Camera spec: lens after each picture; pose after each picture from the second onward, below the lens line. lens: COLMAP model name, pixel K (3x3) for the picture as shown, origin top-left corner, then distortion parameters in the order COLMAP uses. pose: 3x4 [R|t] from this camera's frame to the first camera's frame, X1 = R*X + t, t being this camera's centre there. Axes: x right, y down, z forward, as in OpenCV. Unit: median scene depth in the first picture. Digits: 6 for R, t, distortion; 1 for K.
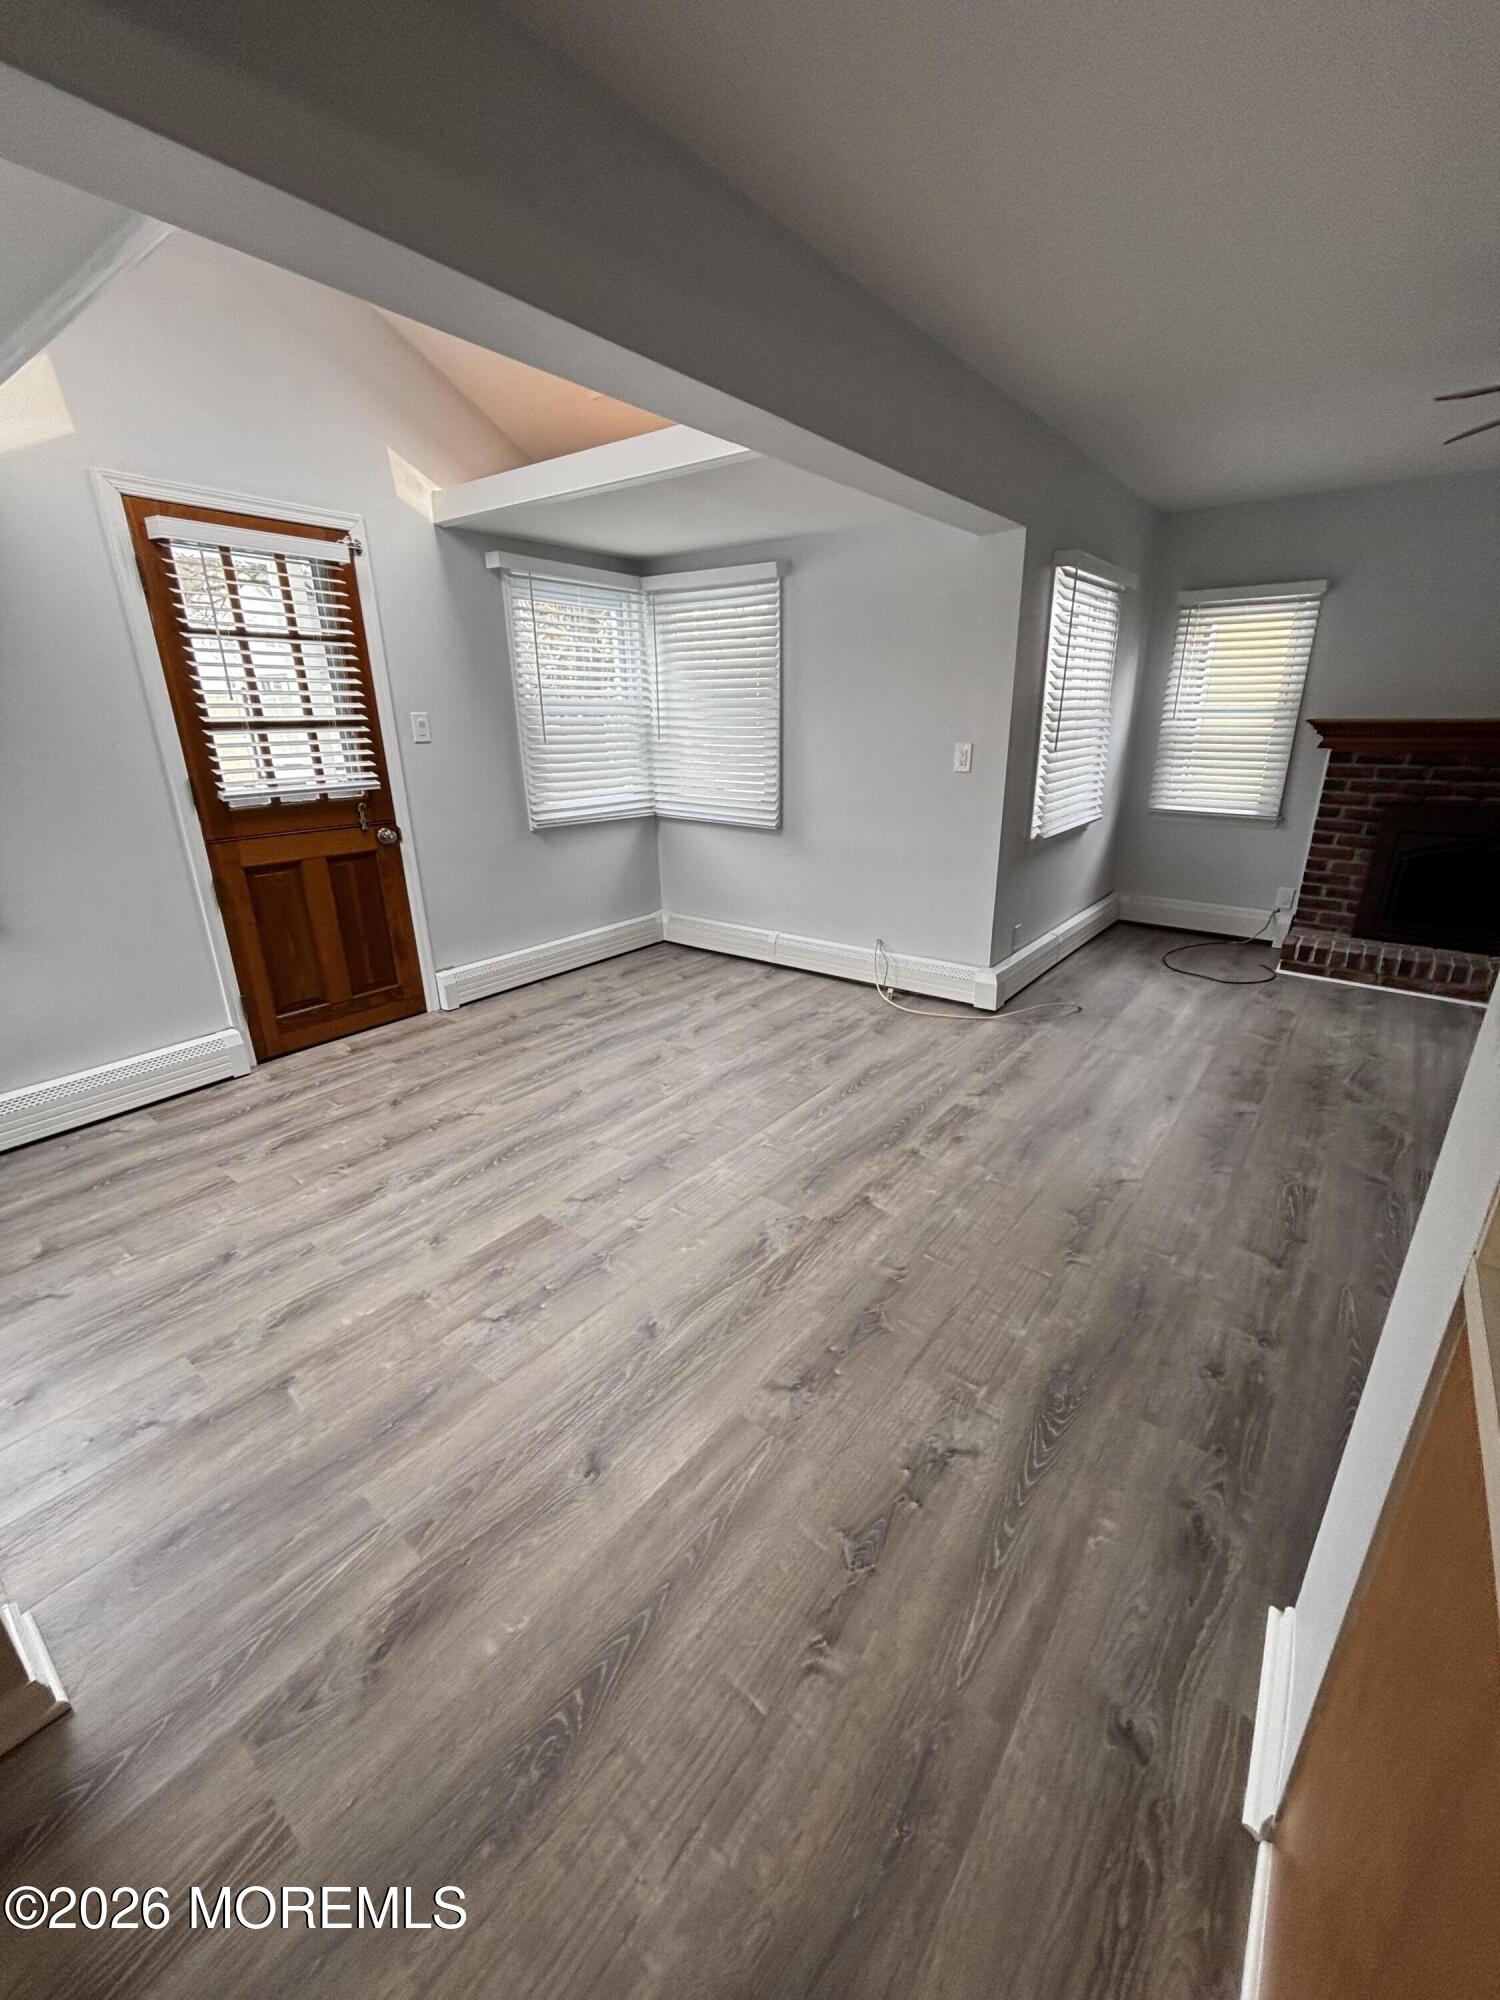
lens RADIAL K [[806.9, 0, 755.9], [0, 806.9, 998.3], [0, 0, 1]] dist [-0.001327, -0.000914]
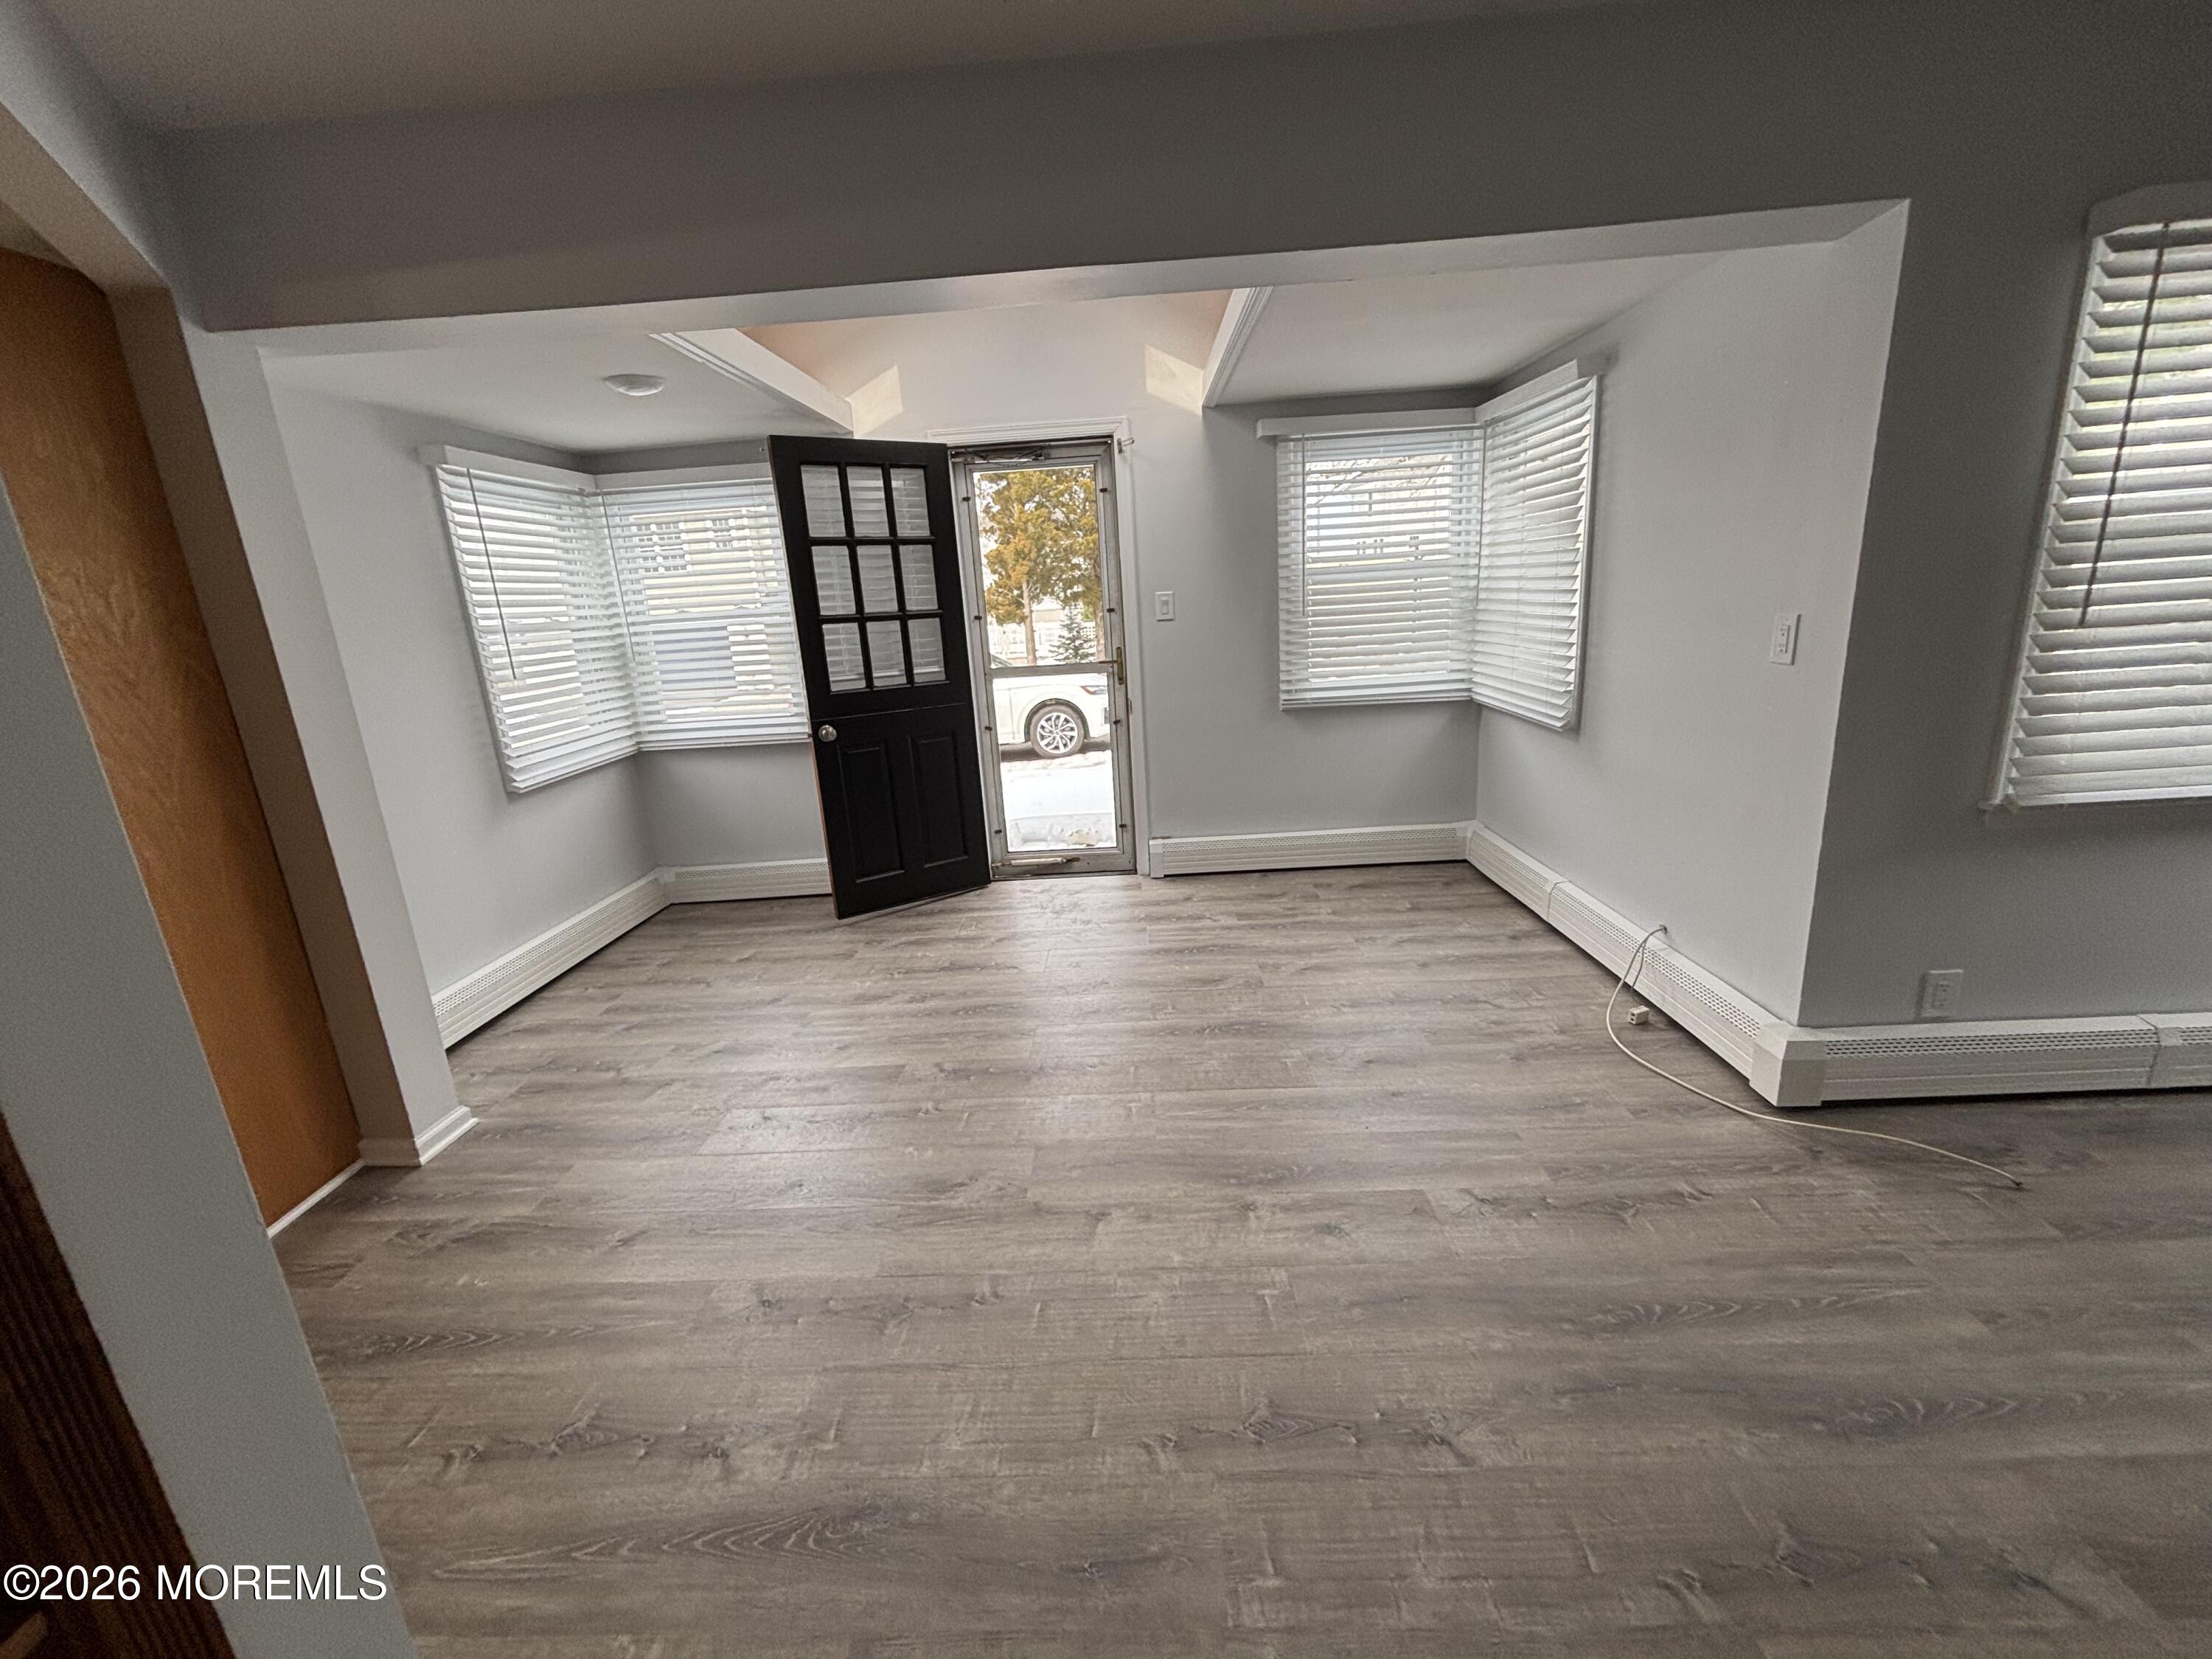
lens RADIAL K [[892.5, 0, 1115.9], [0, 892.5, 831.4], [0, 0, 1]] dist [-0.001327, -0.000914]
pose [[0.582418, 0.183525, -0.791902, 0.447196], [-0.217125, 0.973909, 0.066018, -0.100071], [0.783356, 0.133492, 0.607070, 0.258942]]
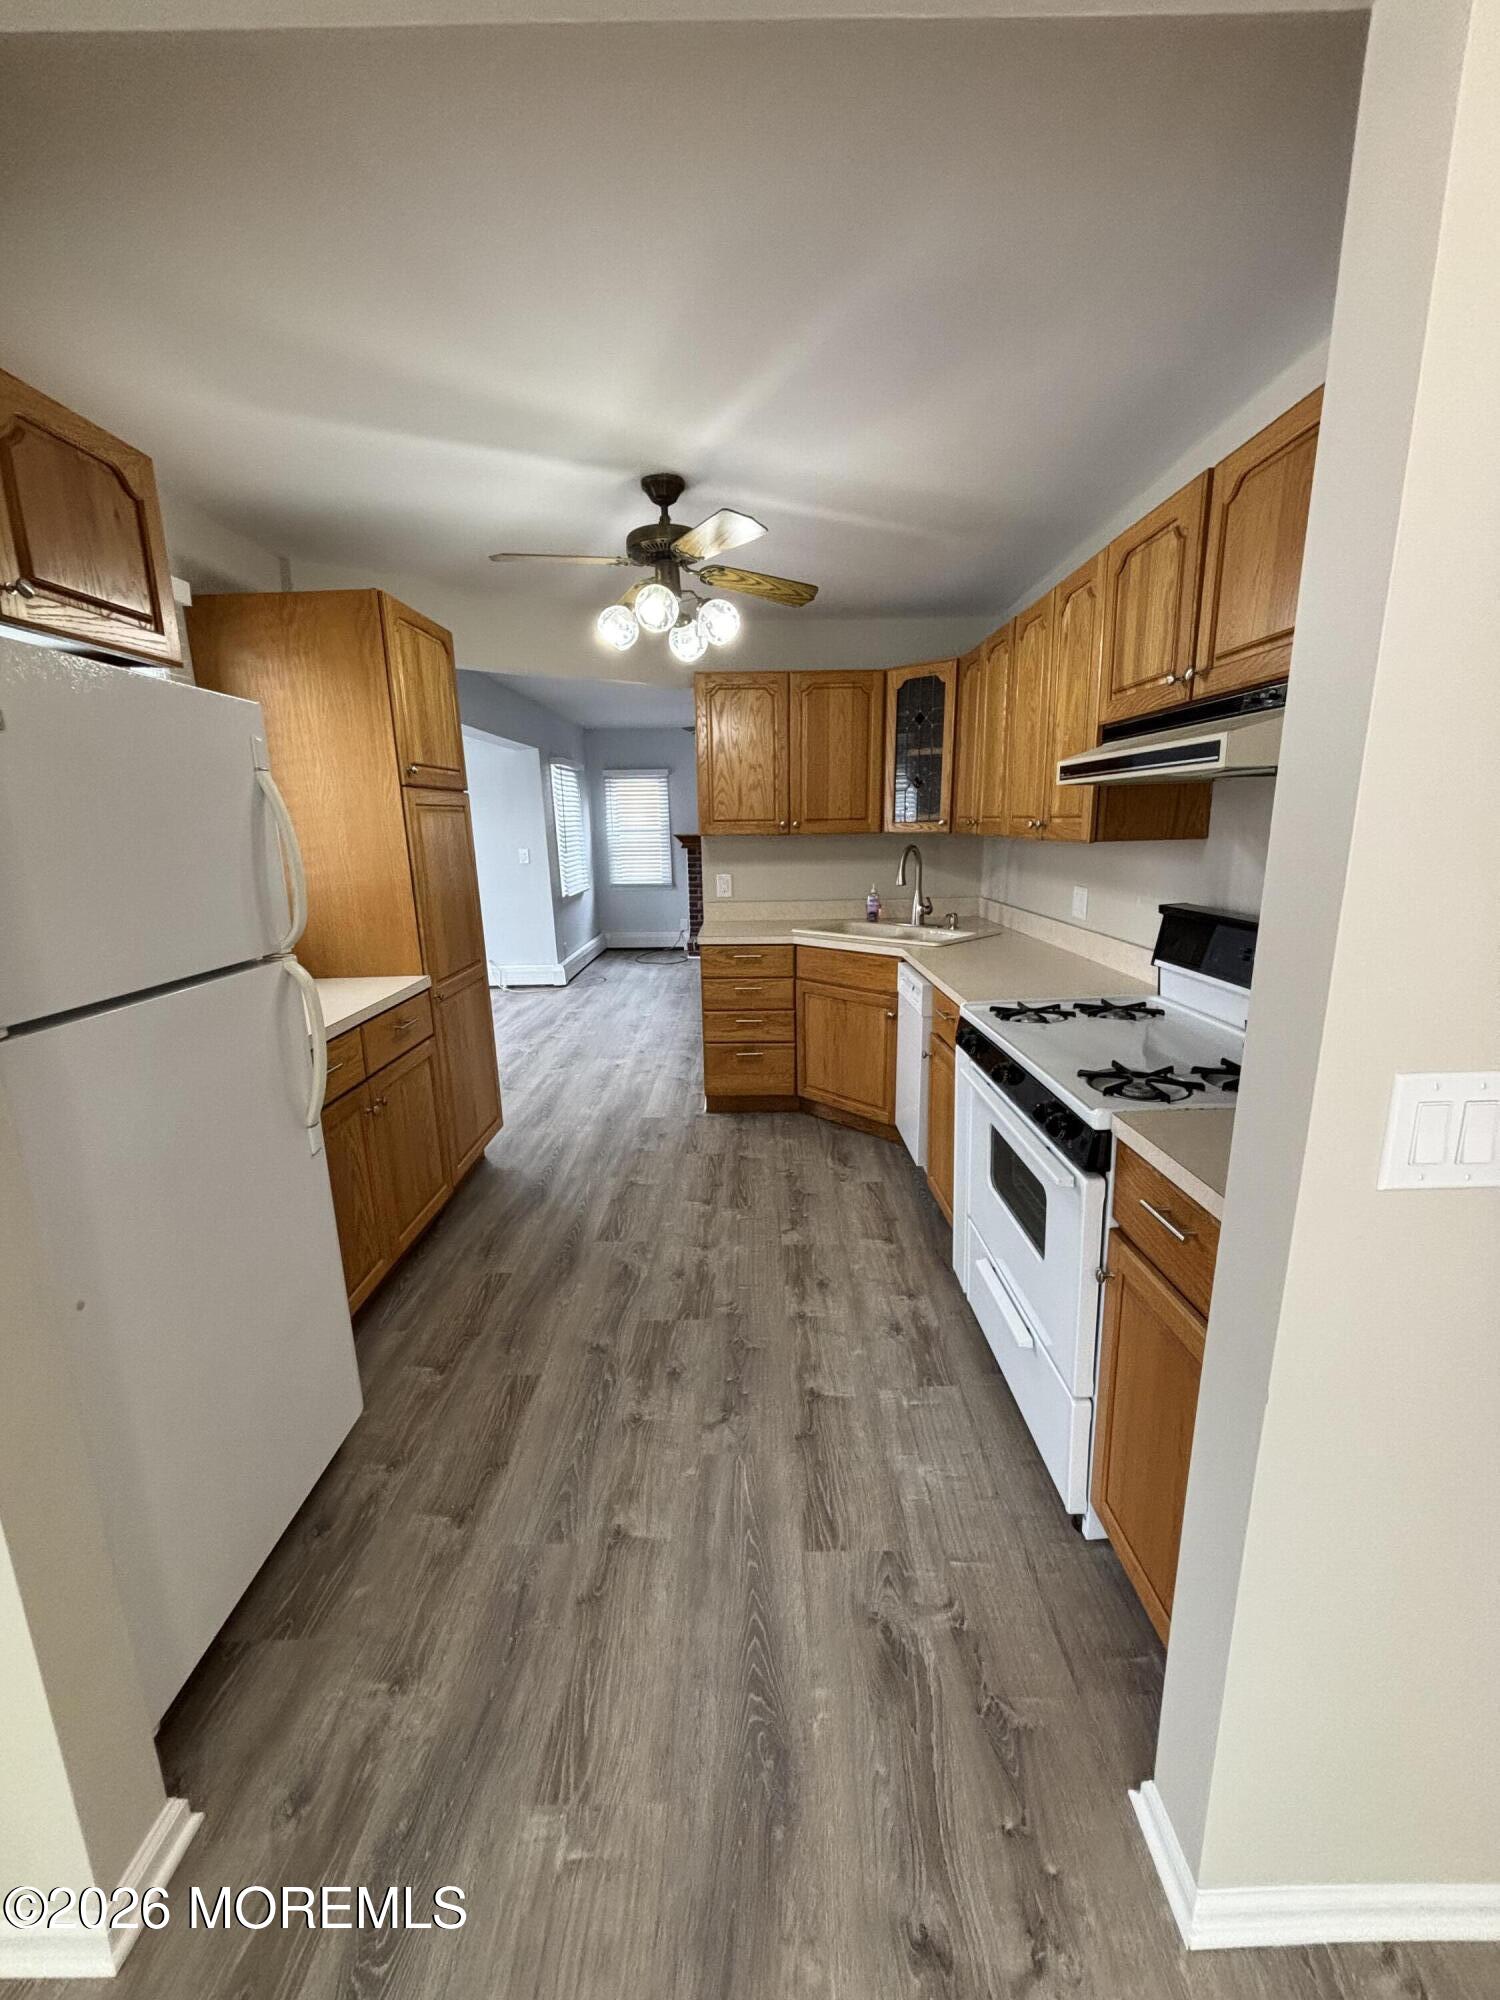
lens RADIAL K [[806.9, 0, 757.8], [0, 806.9, 1007.3], [0, 0, 1]] dist [-0.001327, -0.000914]
pose [[0.790109, -0.145593, 0.595425, -0.453839], [0.216835, 0.974961, -0.049335, 0.242249], [-0.573333, 0.168089, 0.801895, -0.726849]]
